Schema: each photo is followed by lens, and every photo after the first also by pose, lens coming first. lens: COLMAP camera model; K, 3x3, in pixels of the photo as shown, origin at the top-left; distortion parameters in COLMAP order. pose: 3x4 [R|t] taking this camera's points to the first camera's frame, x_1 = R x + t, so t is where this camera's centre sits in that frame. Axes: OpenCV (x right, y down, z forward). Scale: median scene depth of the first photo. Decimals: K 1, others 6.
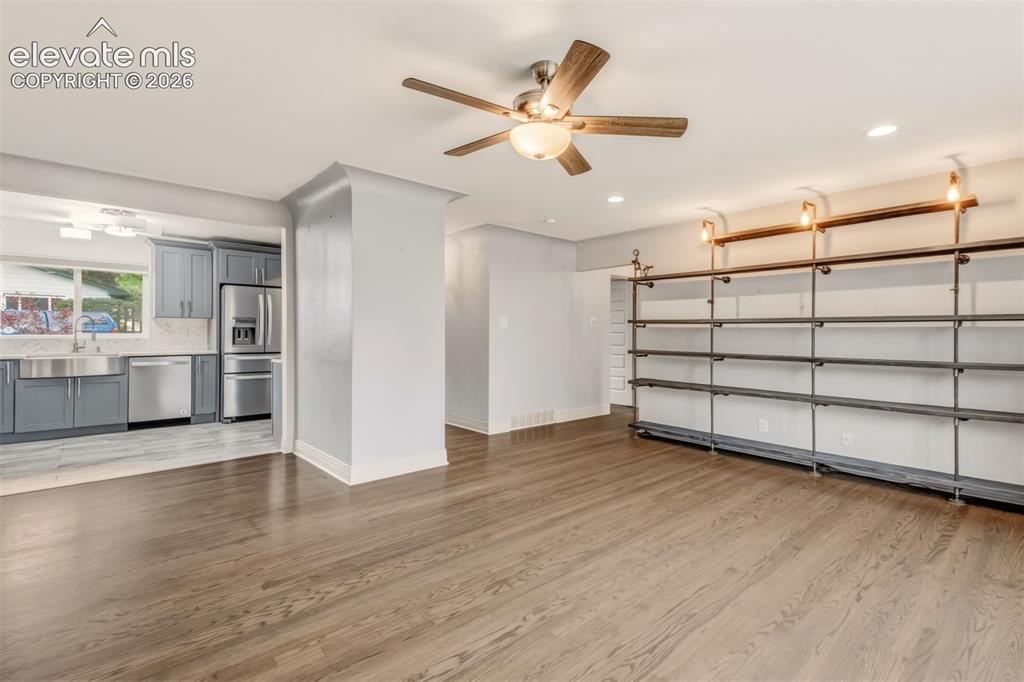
lens RADIAL K [[445.4, 0, 455.4], [0, 445.4, 337.2], [0, 0, 1]] dist [0.030467, 0.000000]
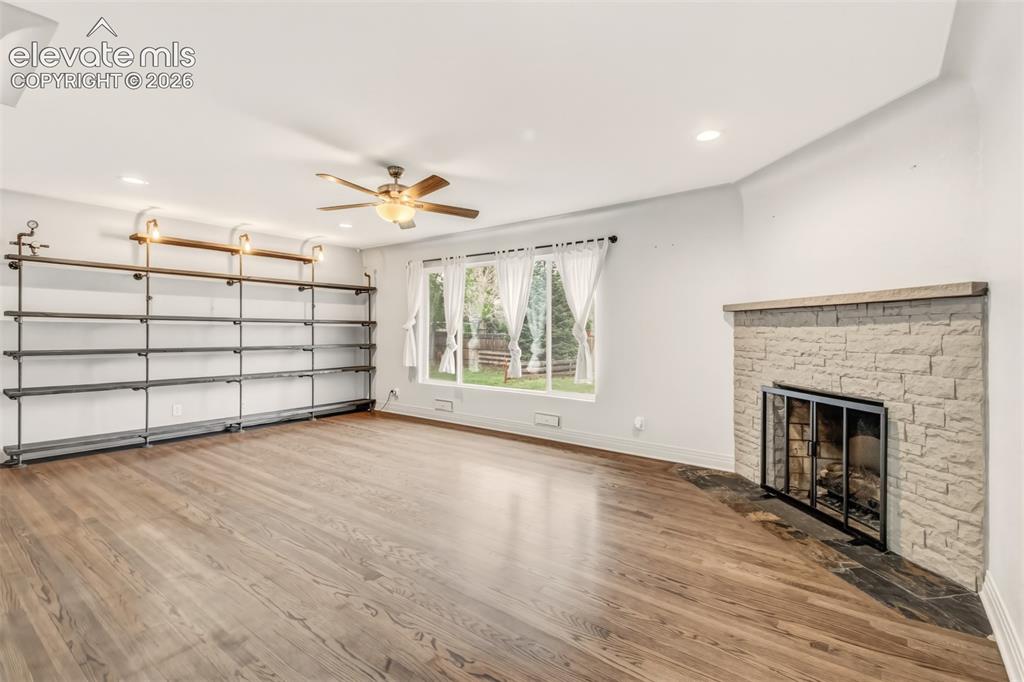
lens RADIAL K [[456.5, 0, 559.7], [0, 456.5, 327.4], [0, 0, 1]] dist [0.030633, -0.018567]
pose [[-0.278006, 0.002527, 0.960576, -0.599227], [0.009120, 0.999958, 0.000009, -0.003668], [-0.960536, 0.008762, -0.278017, 0.344895]]
